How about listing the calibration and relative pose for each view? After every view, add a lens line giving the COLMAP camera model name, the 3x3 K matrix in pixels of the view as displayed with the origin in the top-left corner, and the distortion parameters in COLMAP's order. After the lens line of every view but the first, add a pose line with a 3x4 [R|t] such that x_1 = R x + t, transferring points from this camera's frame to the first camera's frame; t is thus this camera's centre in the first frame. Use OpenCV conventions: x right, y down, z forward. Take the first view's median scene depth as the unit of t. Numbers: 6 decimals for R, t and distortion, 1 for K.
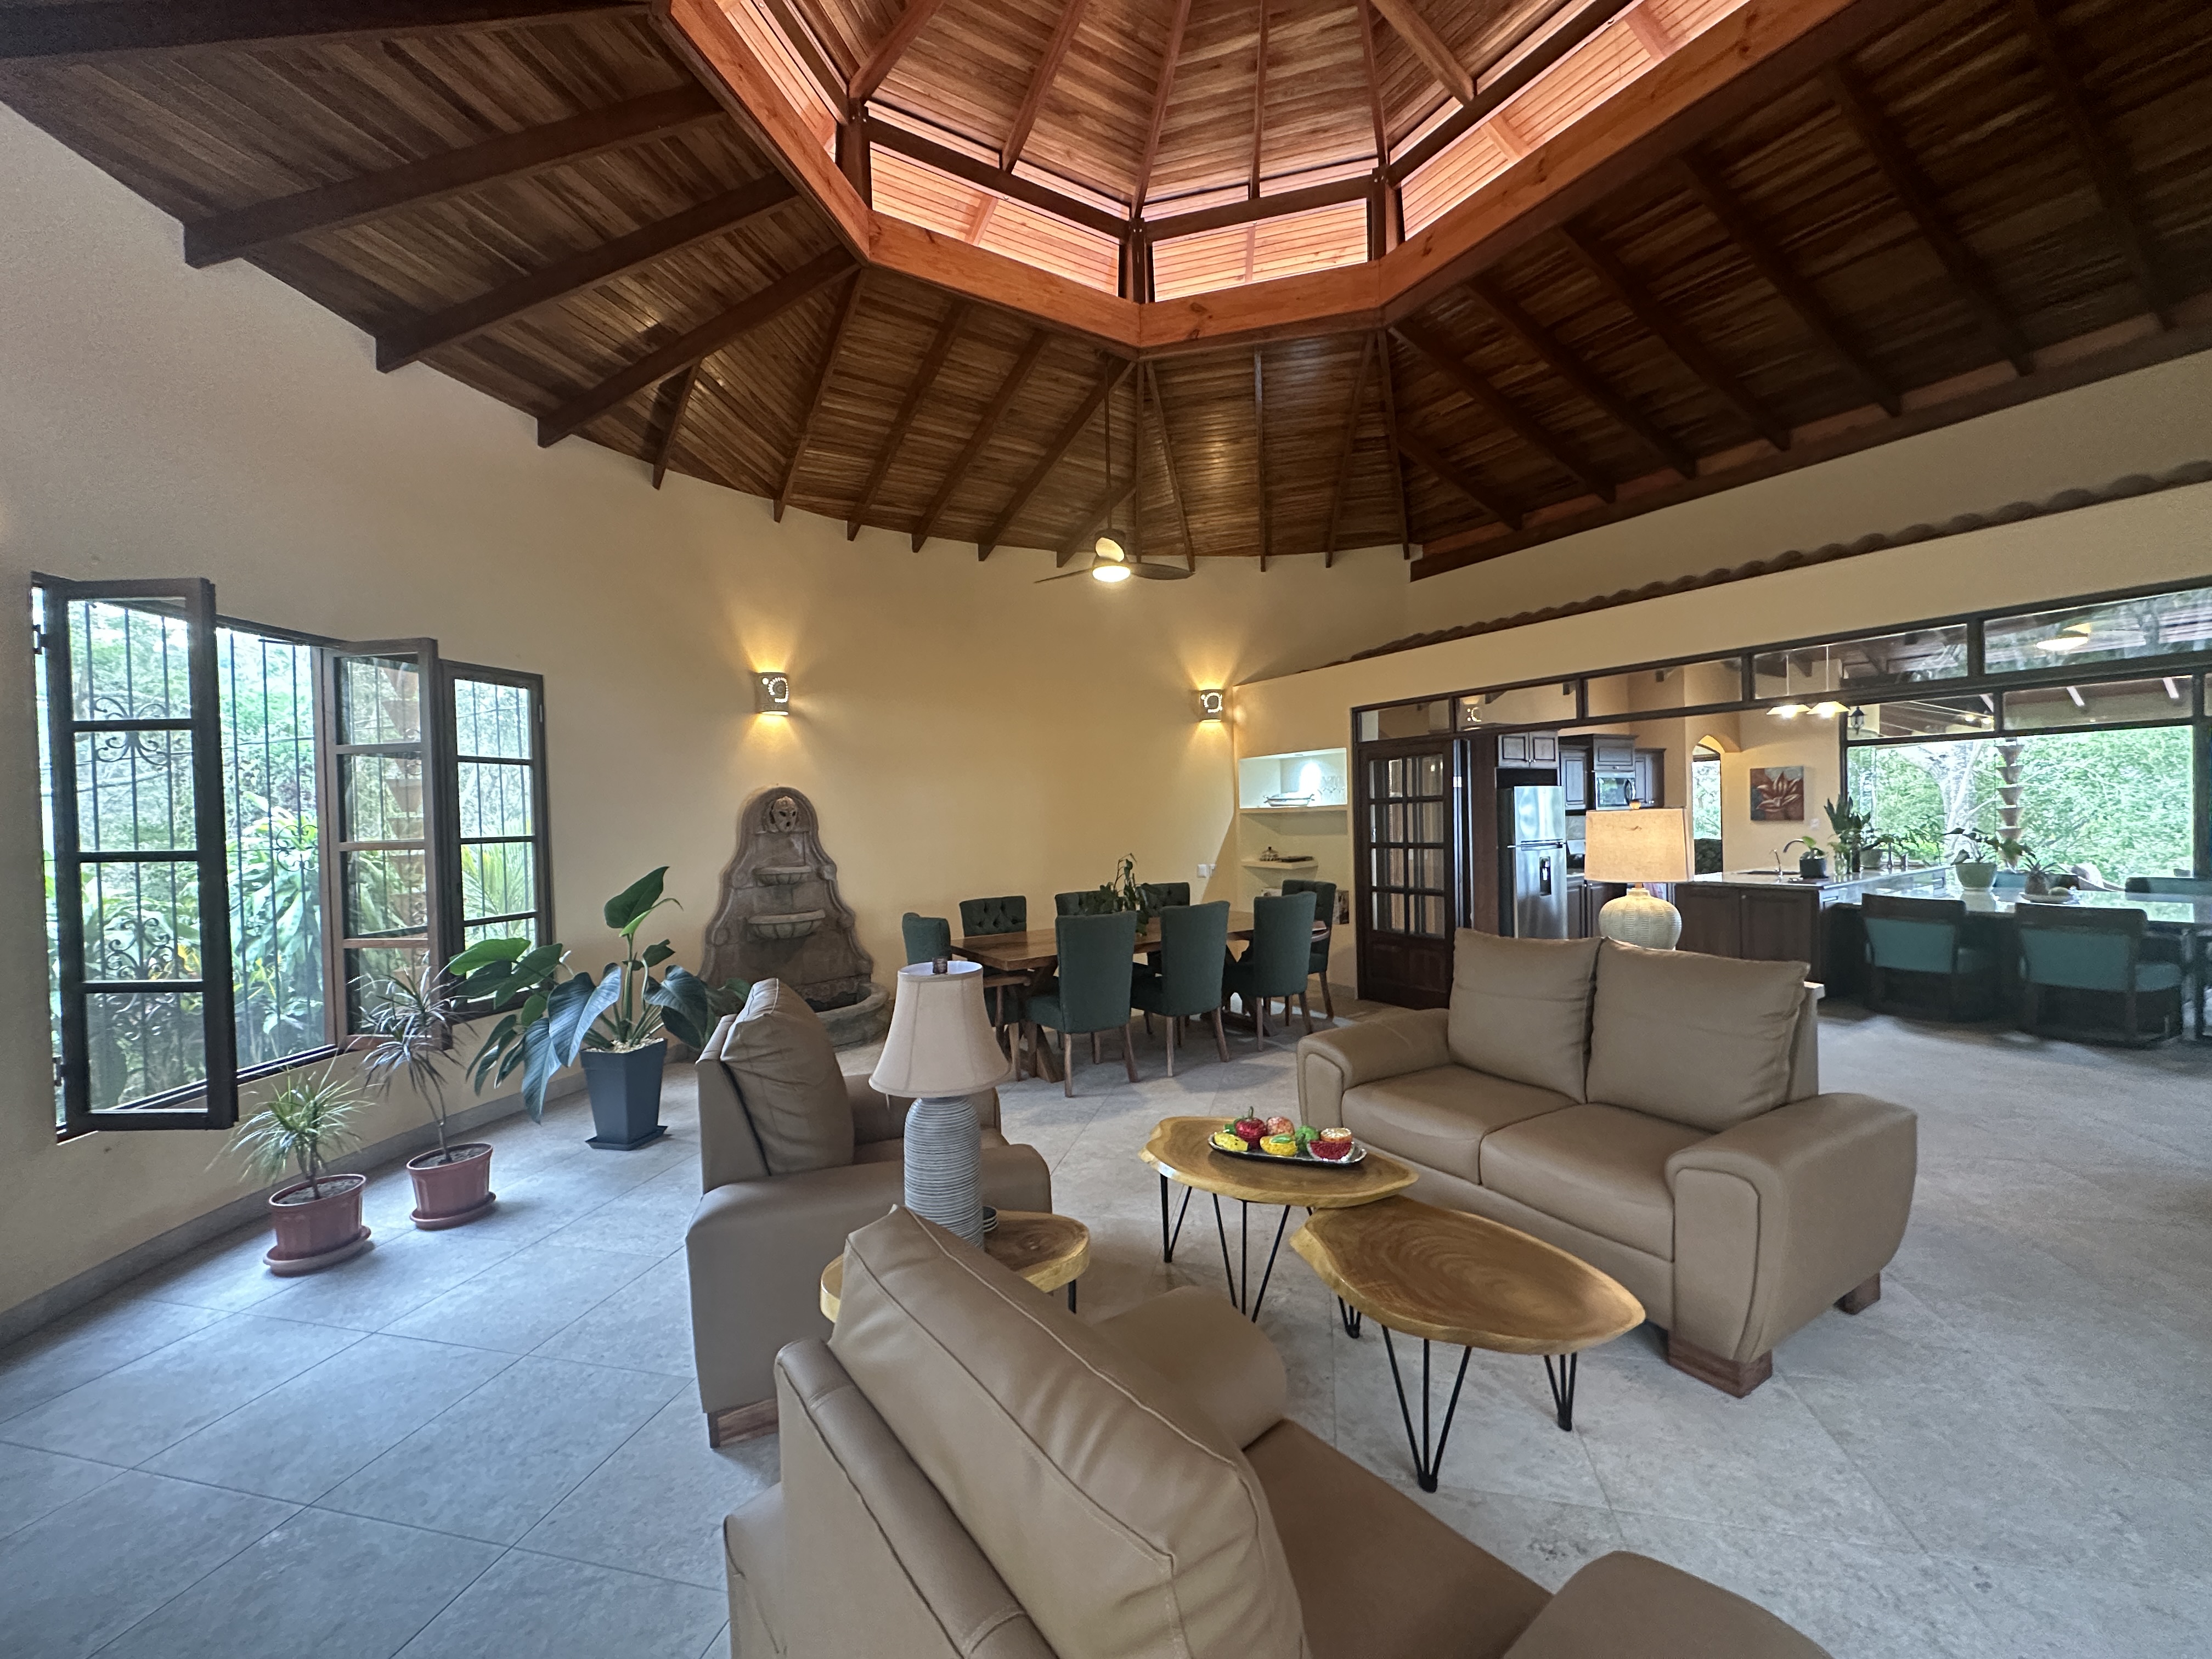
lens RADIAL K [[883.0, 0, 1108.6], [0, 883.0, 835.4], [0, 0, 1]] dist [-0.001065, -0.000126]
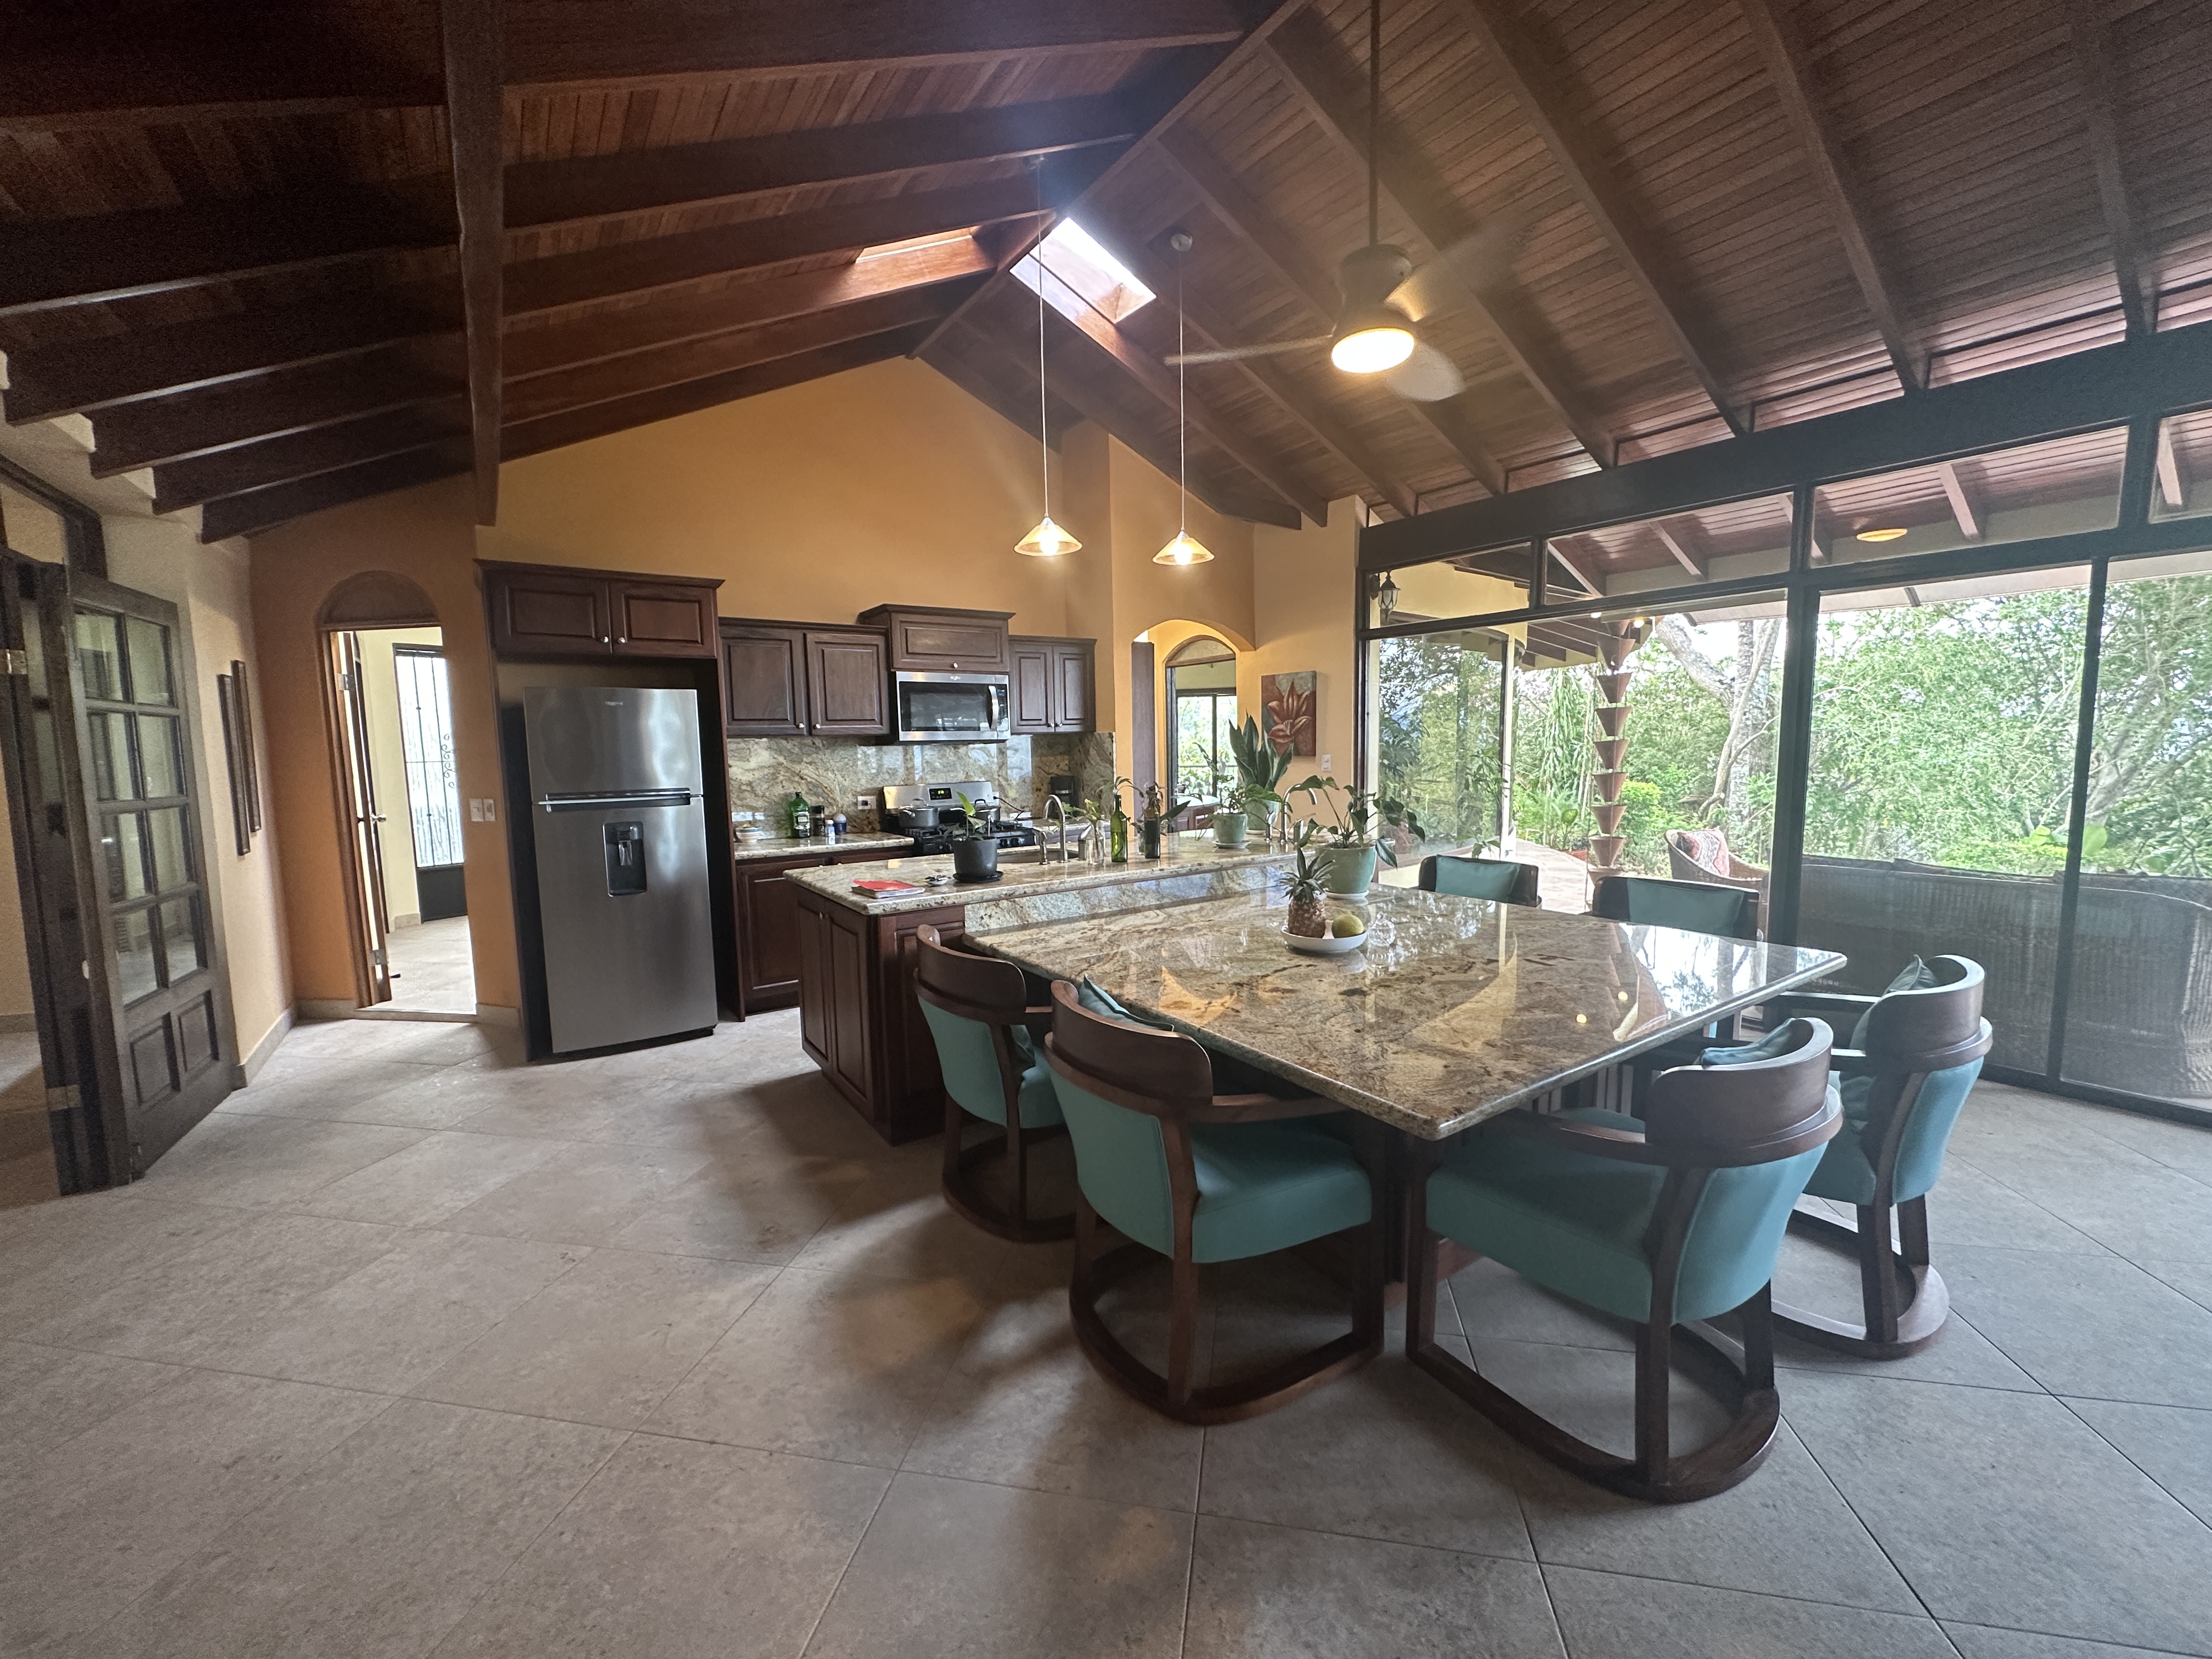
lens RADIAL K [[883.0, 0, 1111.1], [0, 883.0, 829.8], [0, 0, 1]] dist [-0.001065, -0.000126]
pose [[0.998439, 0.004586, 0.055662, 0.911916], [-0.008809, 0.997080, 0.075856, -0.017043], [-0.055151, -0.076228, 0.995564, 0.544426]]
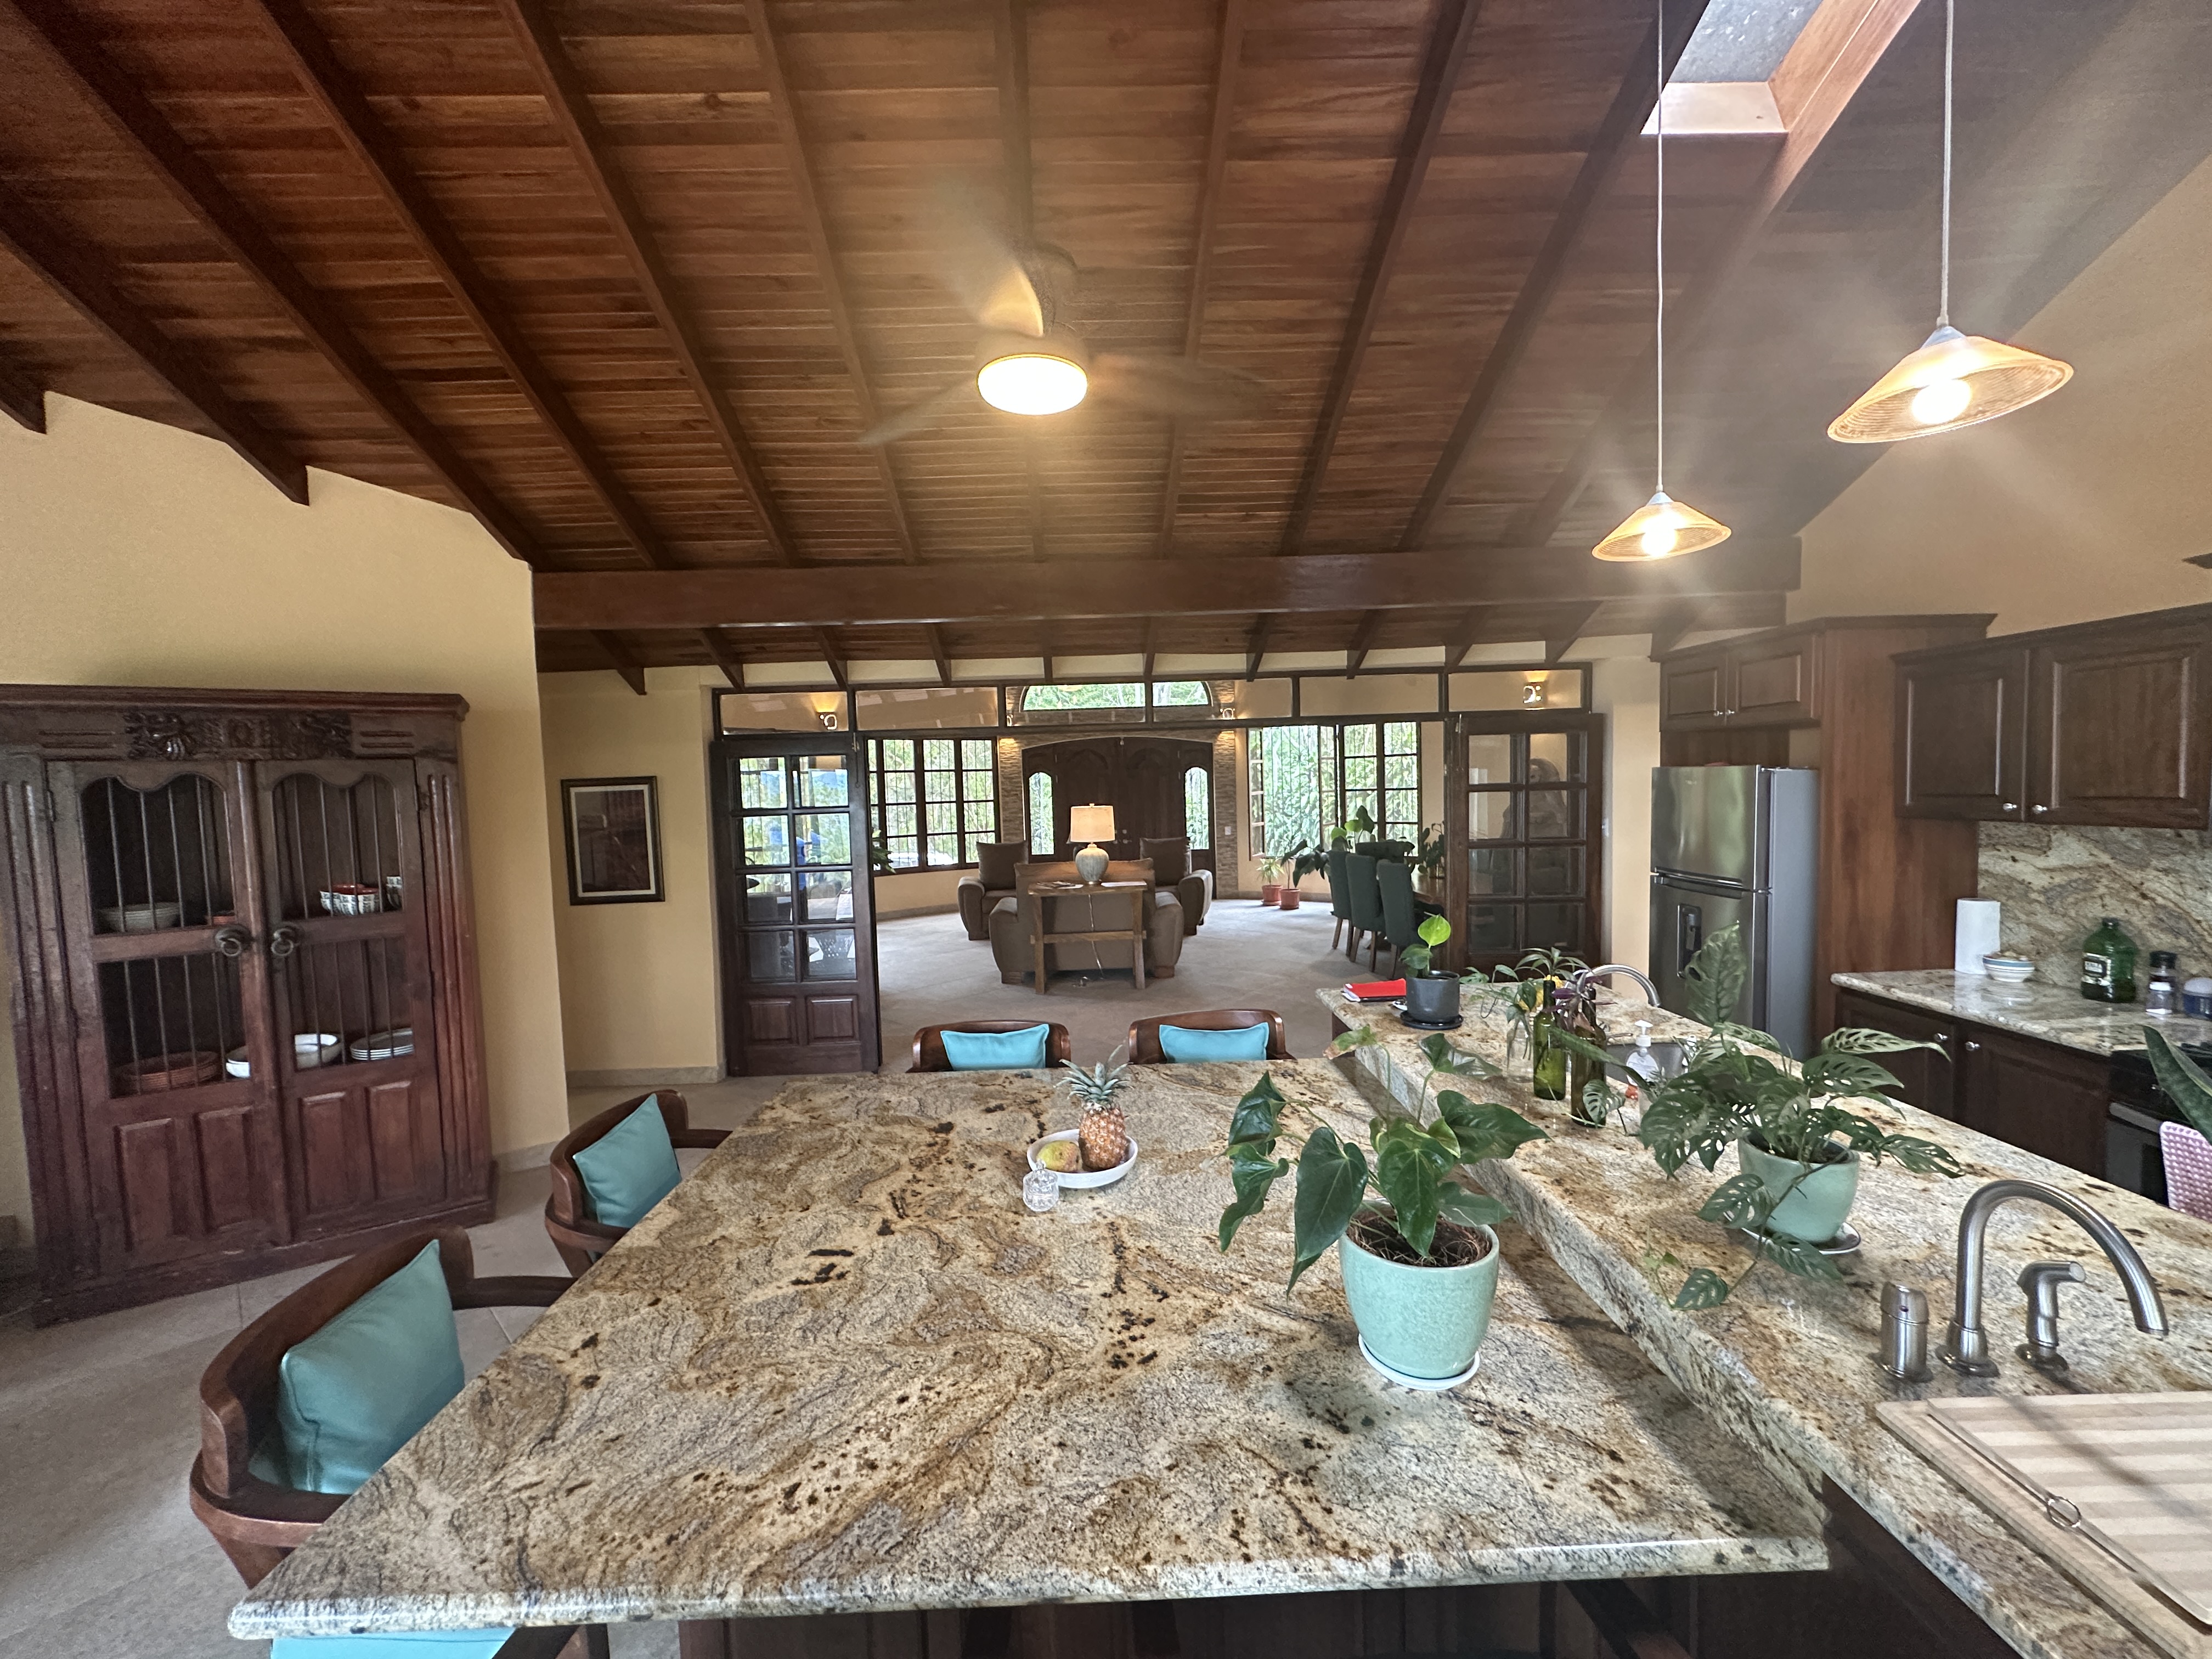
lens RADIAL K [[883.0, 0, 1103.6], [0, 883.0, 835.8], [0, 0, 1]] dist [-0.001065, -0.000126]
pose [[-0.506408, 0.095951, -0.856939, 1.325561], [0.027187, 0.995072, 0.095352, -0.088952], [0.861865, 0.024989, -0.506521, 1.161138]]
